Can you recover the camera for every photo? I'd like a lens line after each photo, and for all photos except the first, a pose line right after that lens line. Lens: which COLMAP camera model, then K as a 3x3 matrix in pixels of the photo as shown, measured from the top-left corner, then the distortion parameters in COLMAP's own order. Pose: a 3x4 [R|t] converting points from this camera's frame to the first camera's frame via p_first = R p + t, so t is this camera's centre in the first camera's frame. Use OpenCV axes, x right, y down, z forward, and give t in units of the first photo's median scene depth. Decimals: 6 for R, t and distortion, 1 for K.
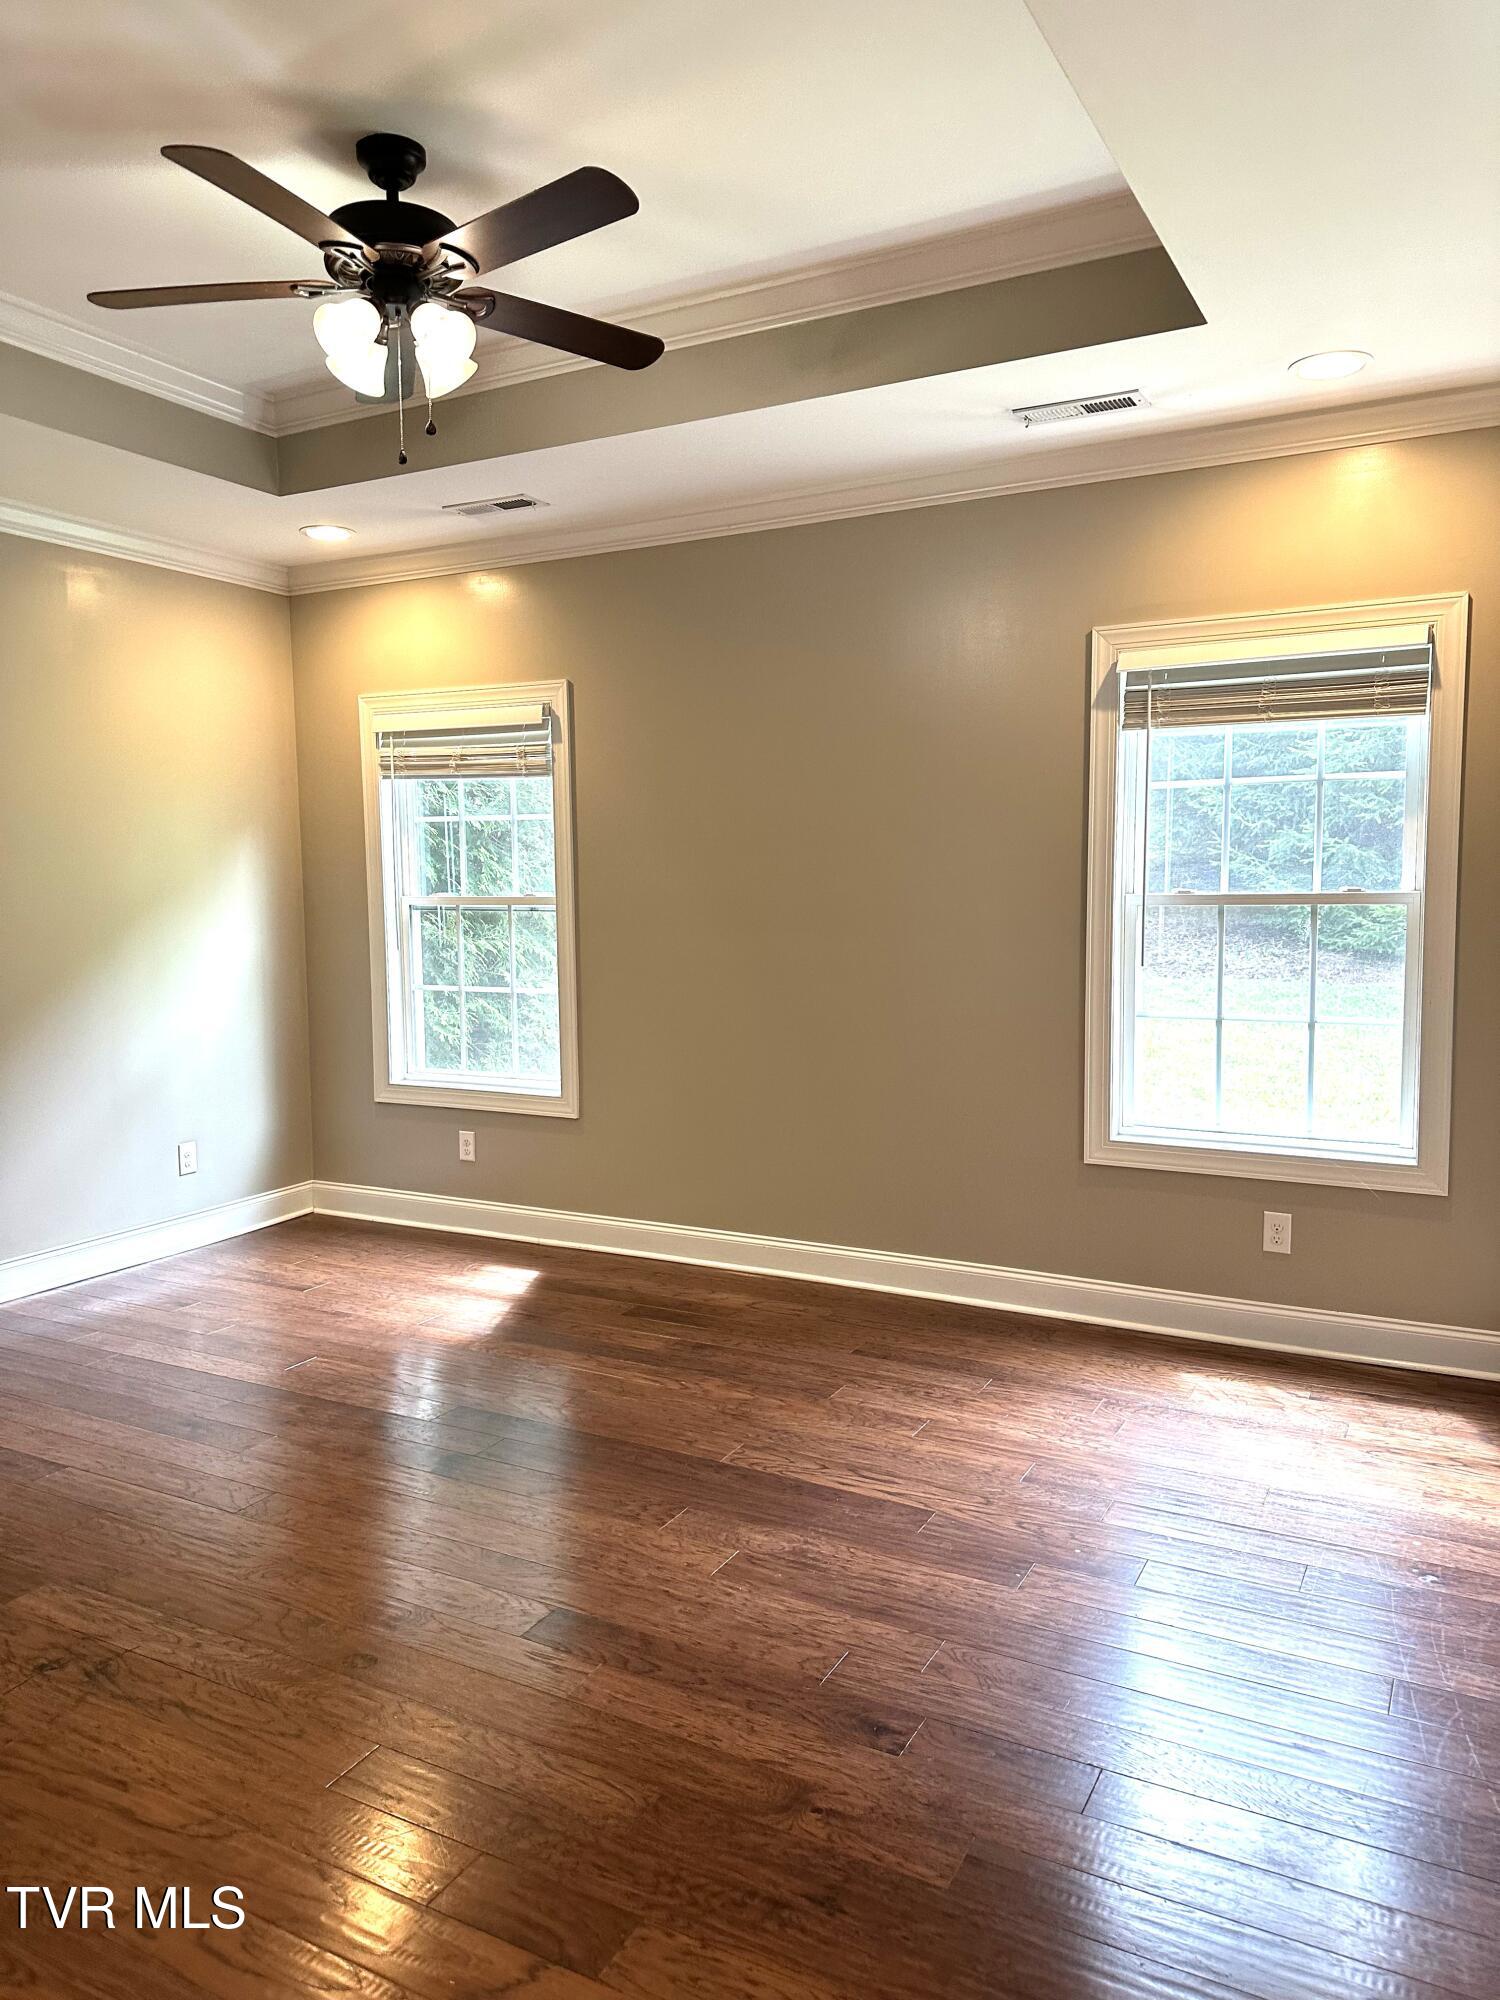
lens RADIAL K [[1417.4, 0, 757.7], [0, 1417.4, 980.3], [0, 0, 1]] dist [0.080822, -0.120072]
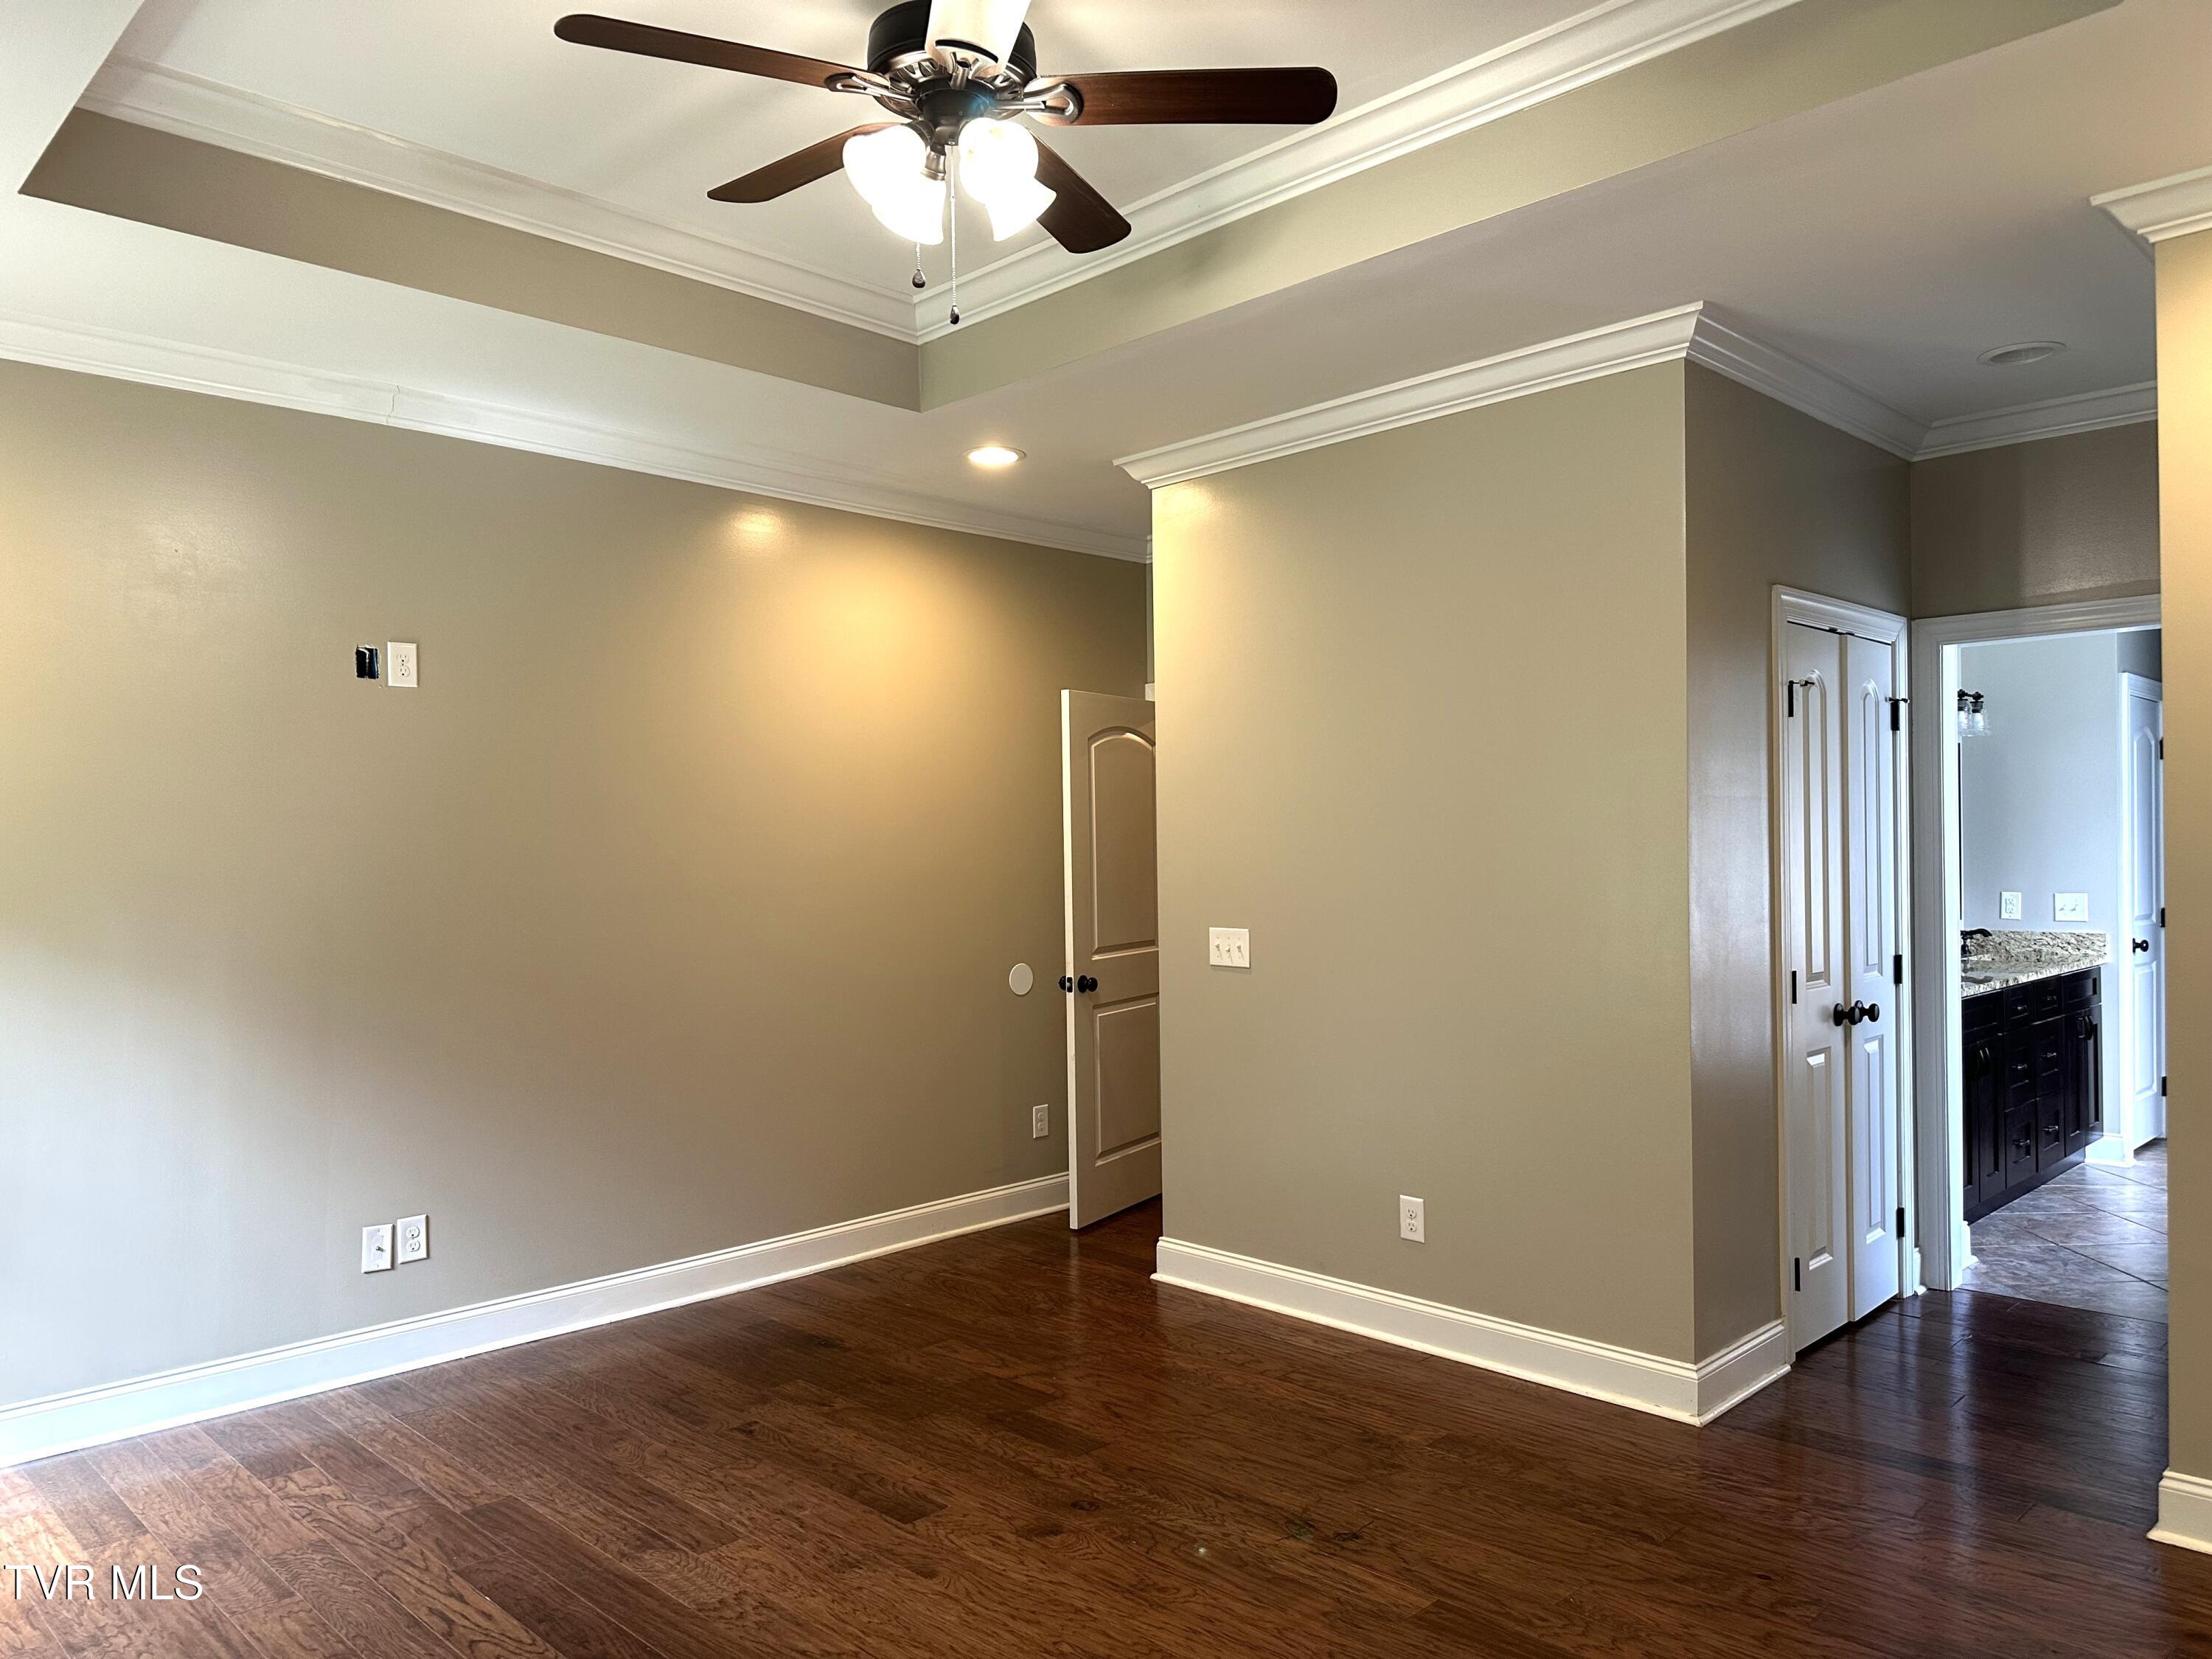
lens RADIAL K [[1554.4, 0, 1108.3], [0, 1554.4, 845.3], [0, 0, 1]] dist [0.042510, -0.050267]
pose [[-0.956943, 0.025259, 0.289174, -0.448220], [0.047946, 0.996278, 0.071639, -0.100624], [-0.286288, 0.082419, -0.954592, 1.433856]]
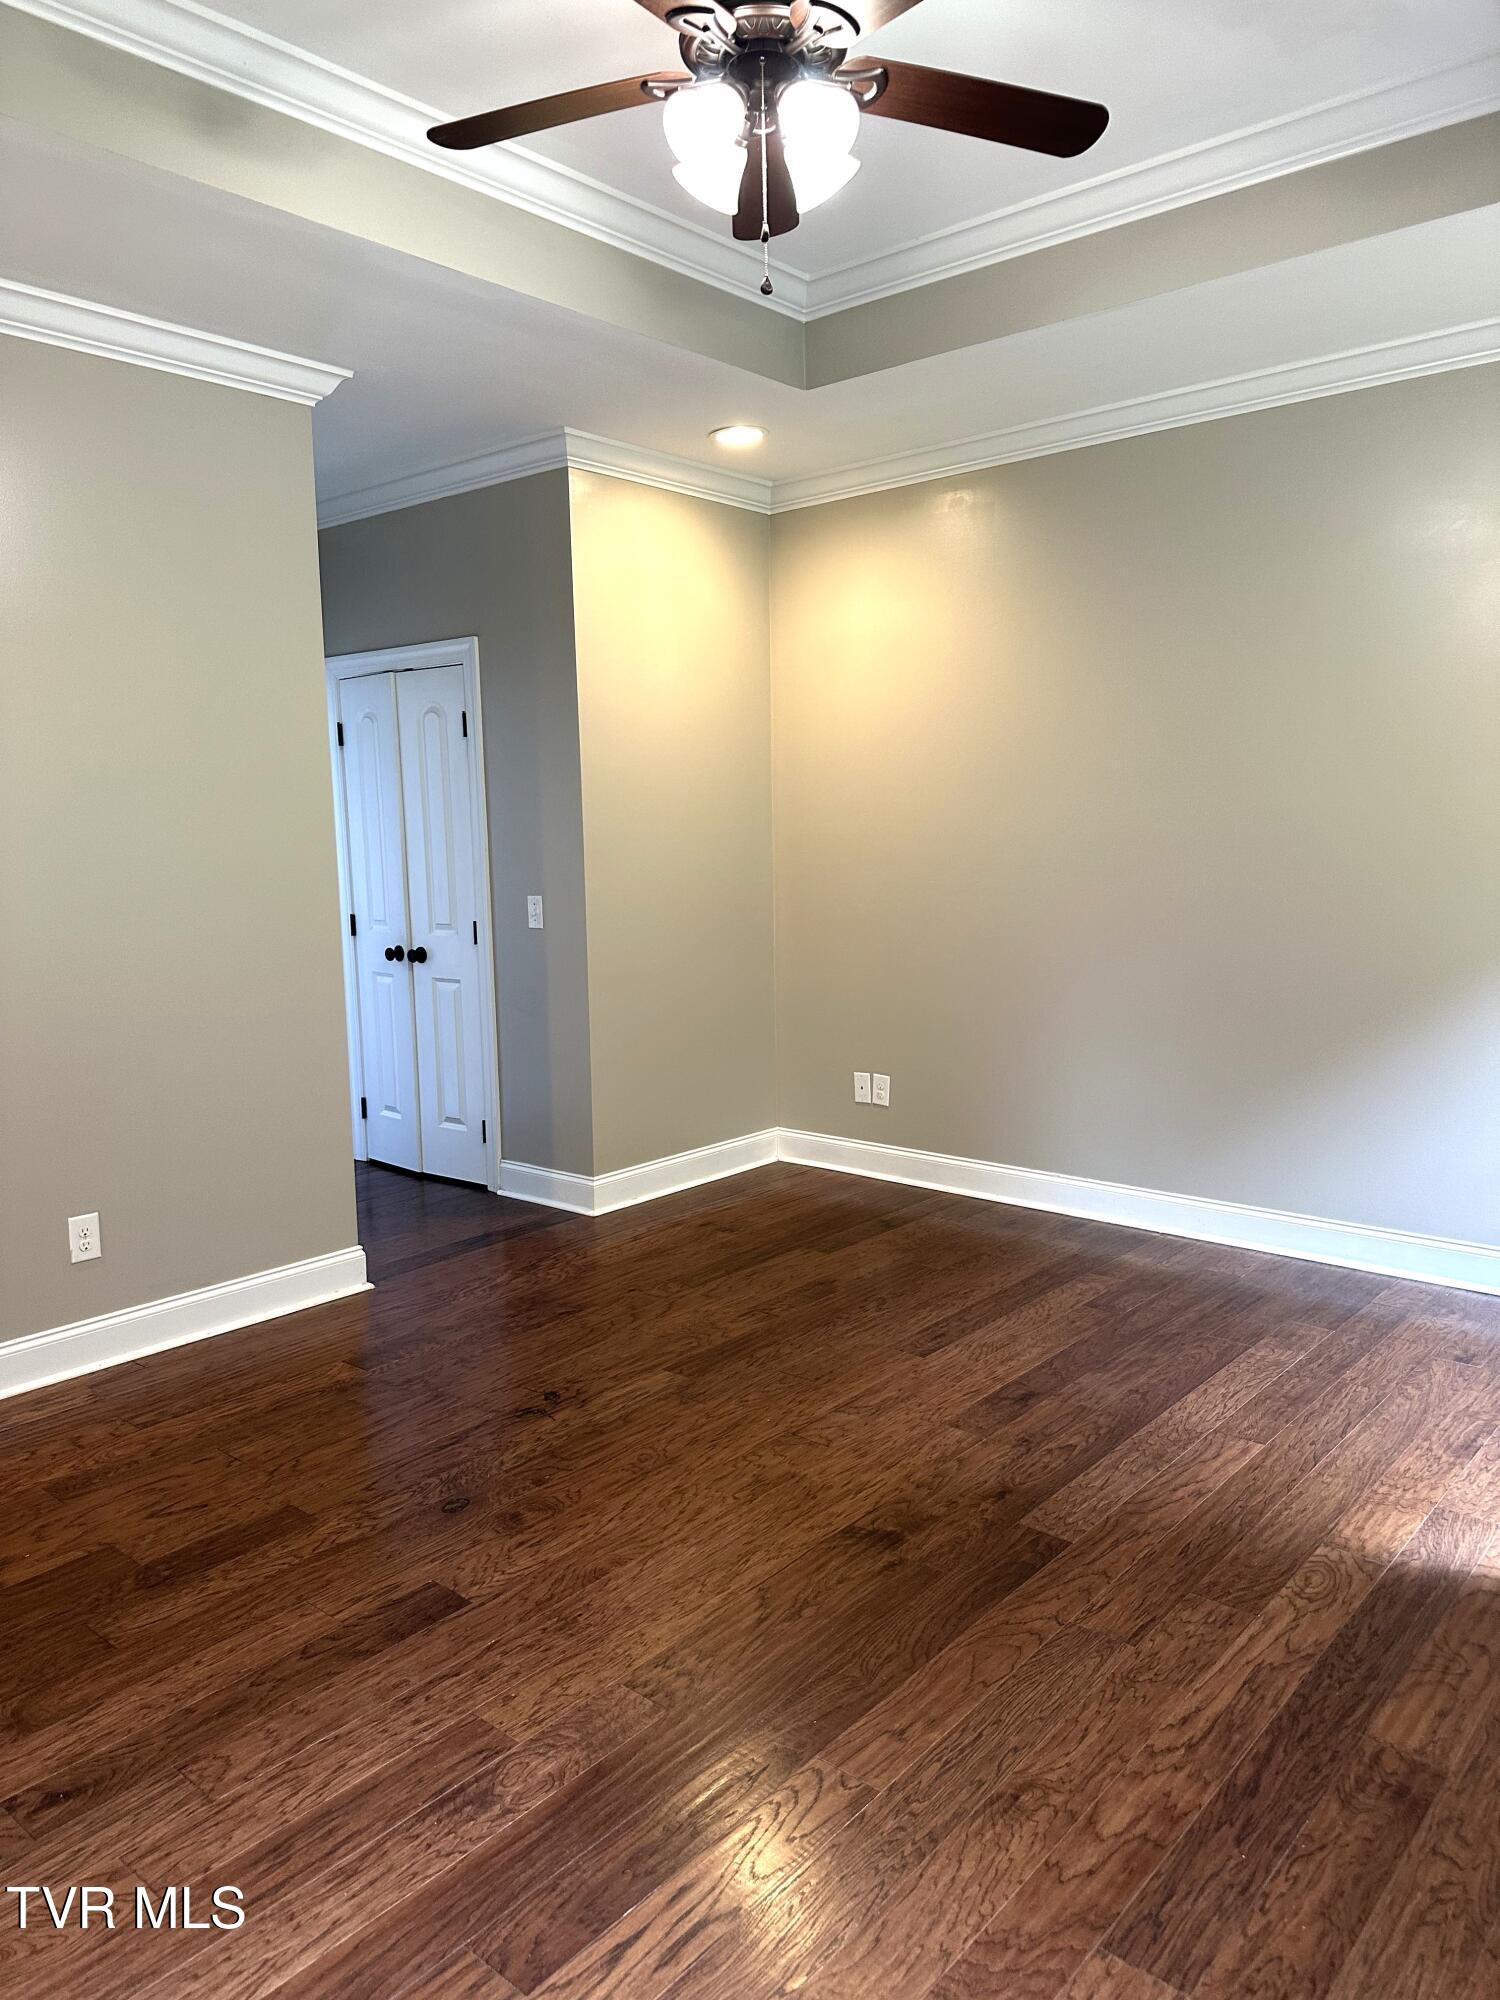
lens RADIAL K [[1405.4, 0, 739.4], [0, 1405.4, 1010.4], [0, 0, 1]] dist [0.042510, -0.050267]
pose [[-0.219238, 0.147071, -0.964523, 0.458862], [-0.052816, 0.985335, 0.162250, -0.068366], [0.974241, 0.086514, -0.208255, 0.937159]]
